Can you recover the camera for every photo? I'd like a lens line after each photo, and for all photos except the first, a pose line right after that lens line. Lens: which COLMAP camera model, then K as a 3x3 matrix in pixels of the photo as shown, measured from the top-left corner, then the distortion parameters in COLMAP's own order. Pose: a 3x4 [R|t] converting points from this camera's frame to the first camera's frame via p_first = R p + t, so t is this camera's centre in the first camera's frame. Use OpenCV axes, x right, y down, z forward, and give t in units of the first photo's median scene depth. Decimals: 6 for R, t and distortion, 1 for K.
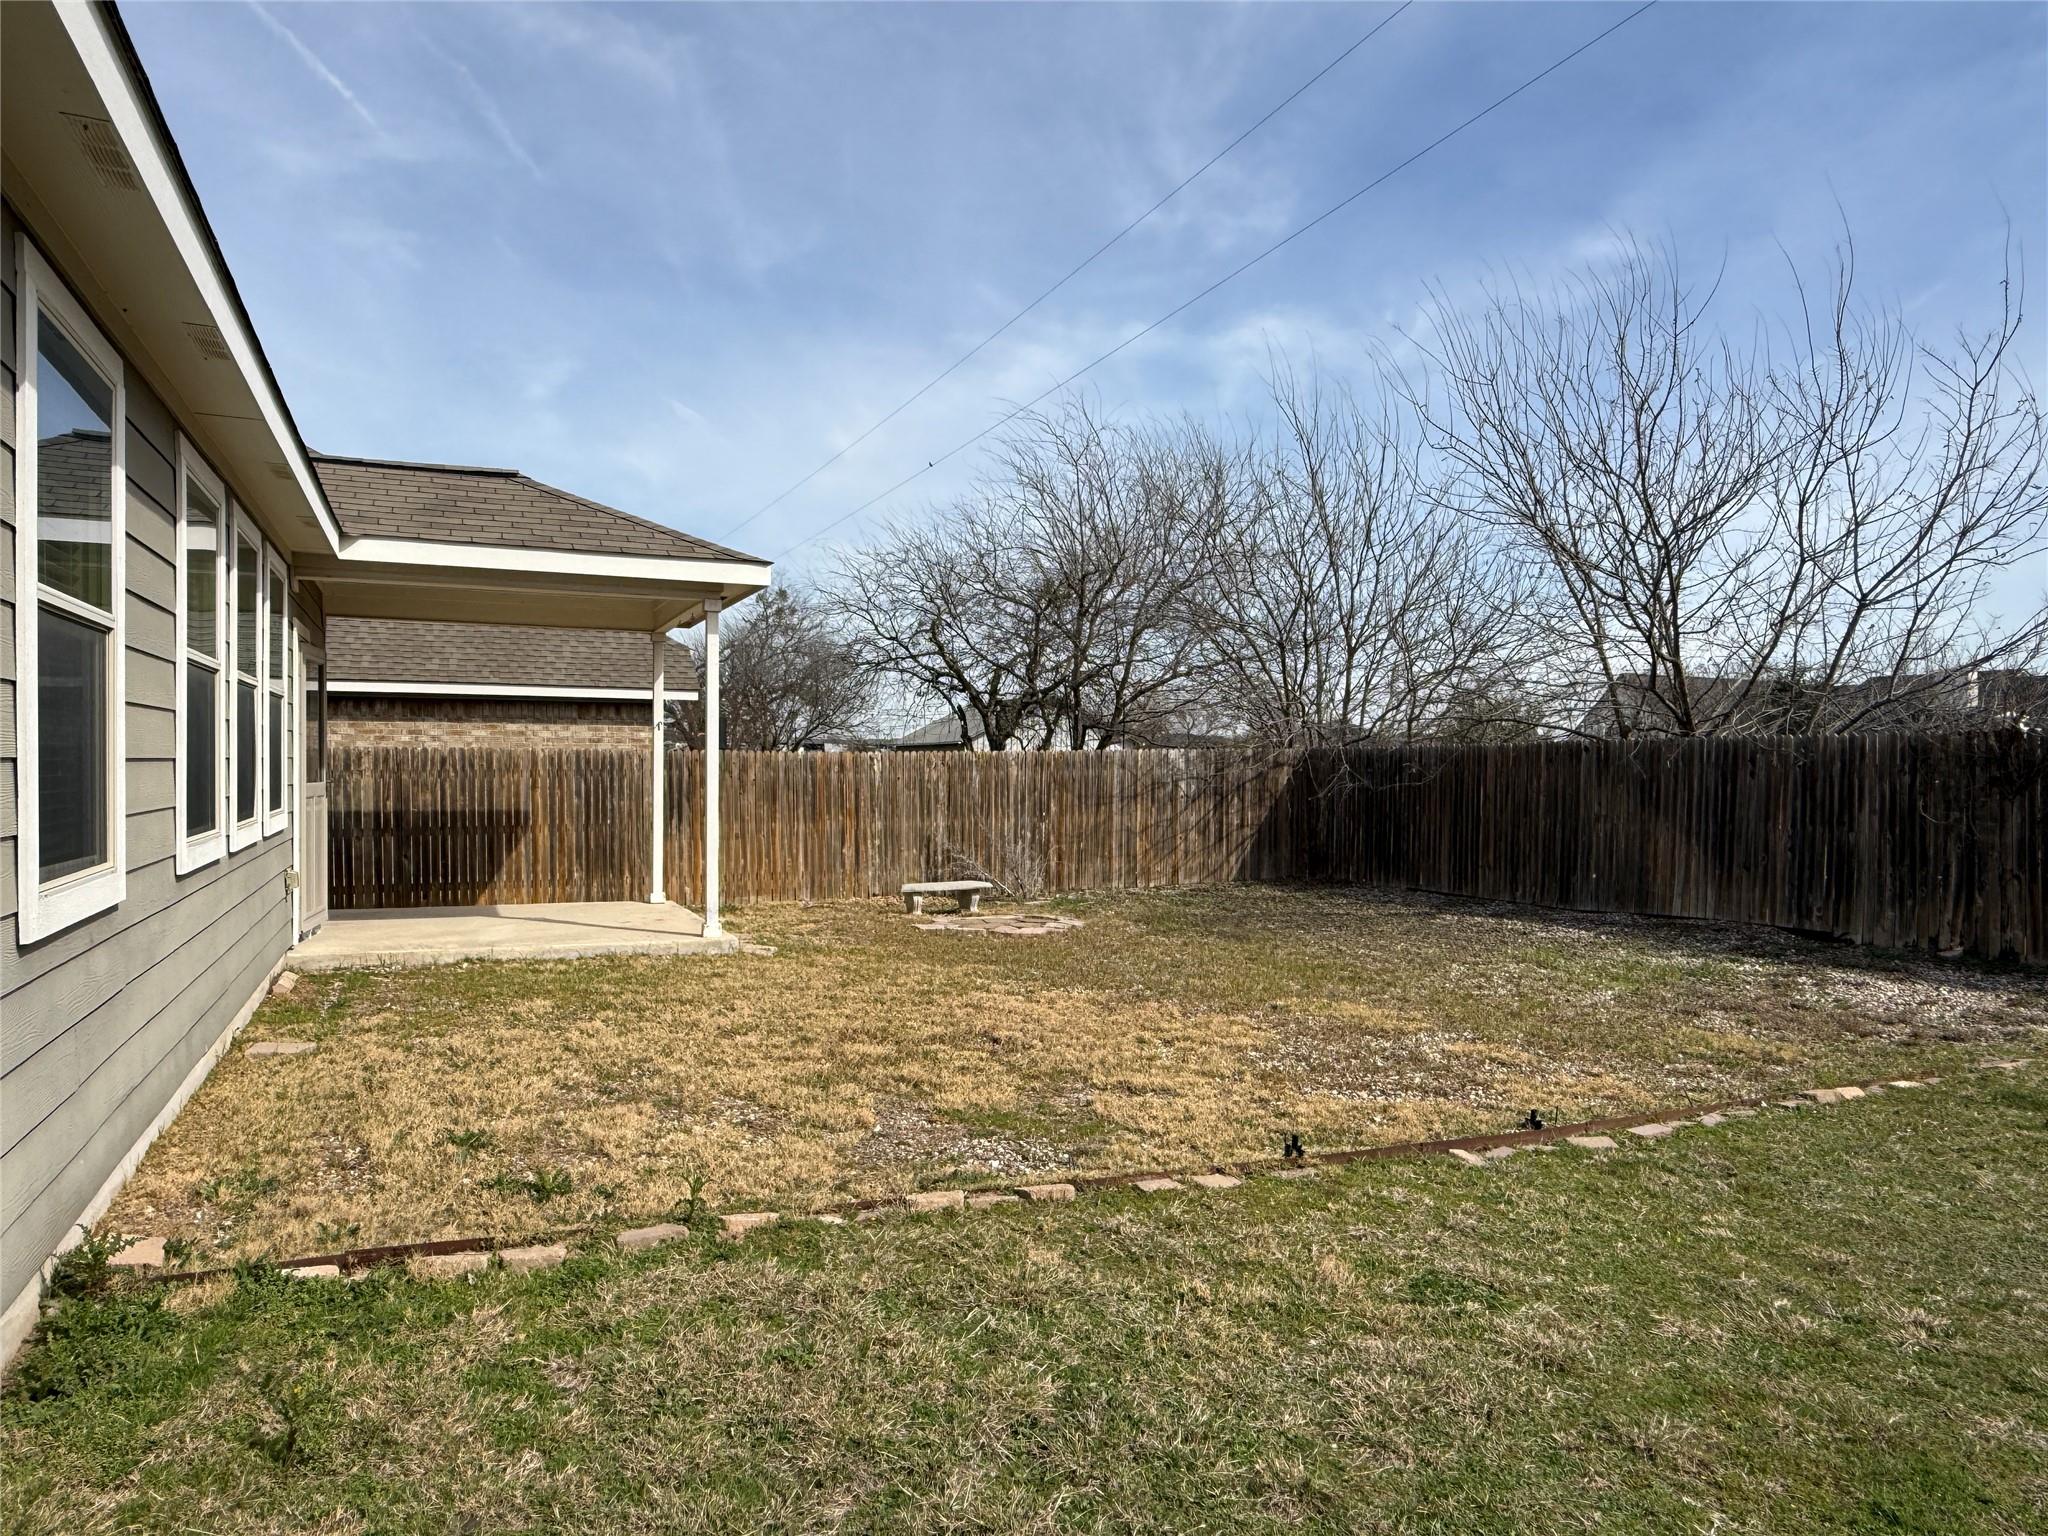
lens RADIAL K [[1314.0, 0, 1014.0], [0, 1314.0, 776.0], [0, 0, 1]] dist [0.009643, 0.005157]
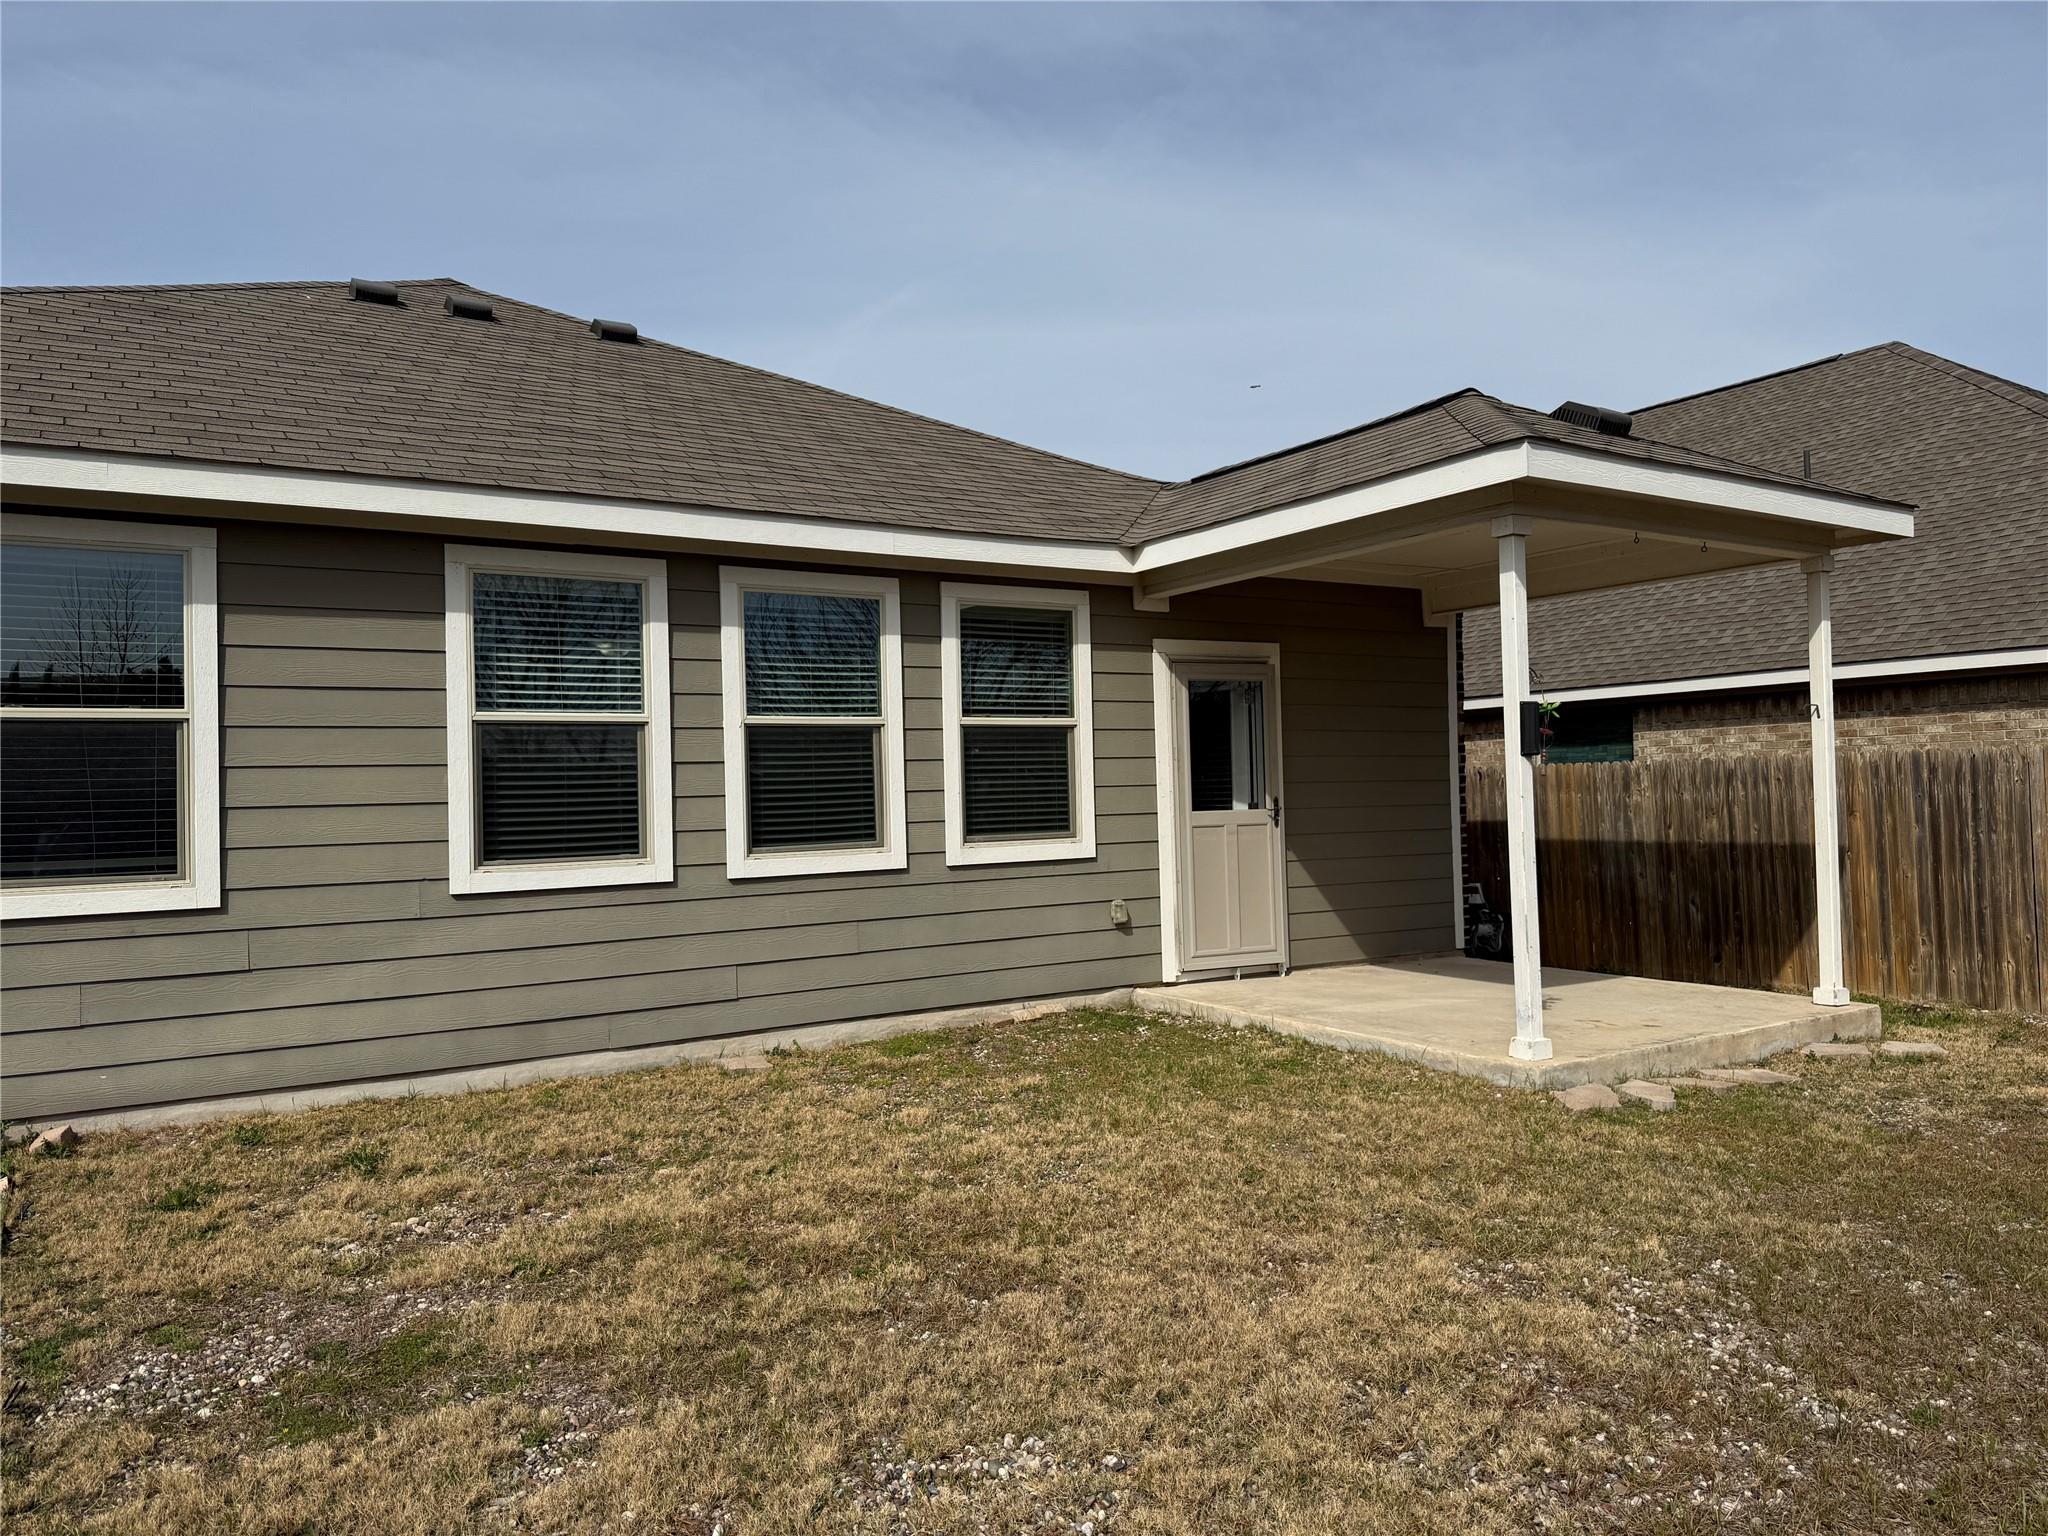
lens RADIAL K [[1436.2, 0, 1022.0], [0, 1436.2, 764.3], [0, 0, 1]] dist [0.040815, -0.000844]
pose [[0.165651, -0.032316, -0.985655, 0.291559], [0.017637, 0.999400, -0.029803, -0.000319], [0.986027, -0.012448, 0.166121, 0.456985]]
